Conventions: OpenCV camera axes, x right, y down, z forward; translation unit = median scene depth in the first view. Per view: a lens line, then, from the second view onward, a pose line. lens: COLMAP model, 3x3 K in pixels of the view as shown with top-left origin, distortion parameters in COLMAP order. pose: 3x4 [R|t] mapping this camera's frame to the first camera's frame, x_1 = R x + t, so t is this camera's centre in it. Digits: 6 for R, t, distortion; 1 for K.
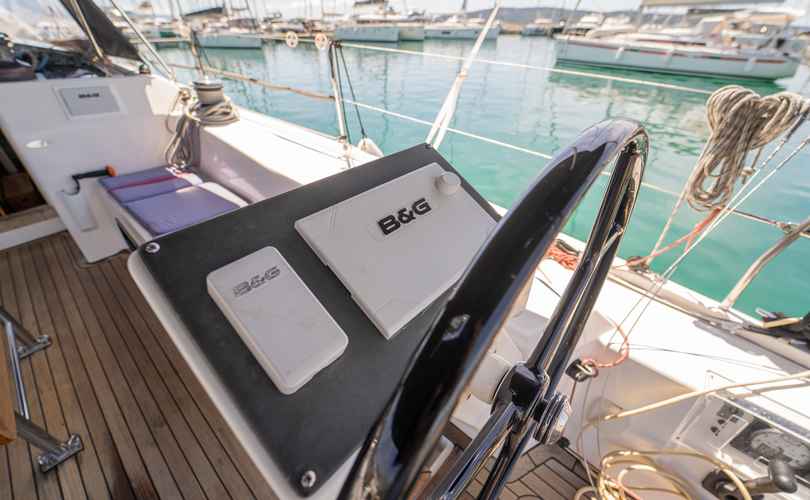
lens RADIAL K [[329.5, 0, 398.7], [0, 329.5, 253.3], [0, 0, 1]] dist [-0.024961, 0.001416]
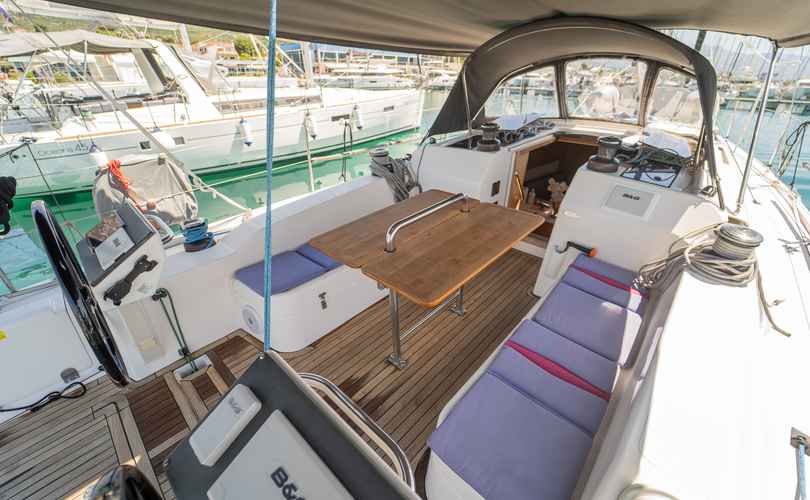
lens RADIAL K [[329.5, 0, 399.4], [0, 329.5, 250.4], [0, 0, 1]] dist [-0.024961, 0.001416]
pose [[-0.021785, 0.469595, -0.882613, 0.015845], [-0.580465, 0.712841, 0.393595, -0.035115], [0.813993, 0.520901, 0.257054, 0.014928]]
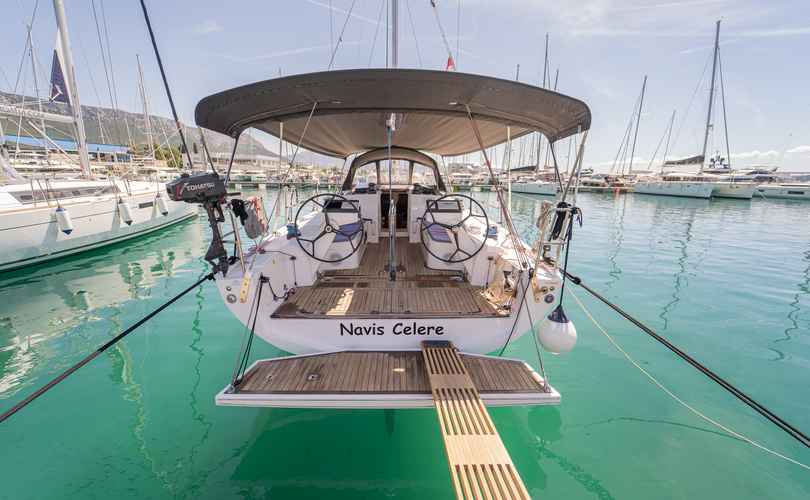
lens RADIAL K [[329.5, 0, 406.2], [0, 329.5, 248.3], [0, 0, 1]] dist [-0.024961, 0.001416]
pose [[0.695189, 0.161732, -0.700396, 0.161085], [-0.422132, 0.880505, -0.215673, 0.095120], [0.581822, 0.445593, 0.680390, -0.149249]]
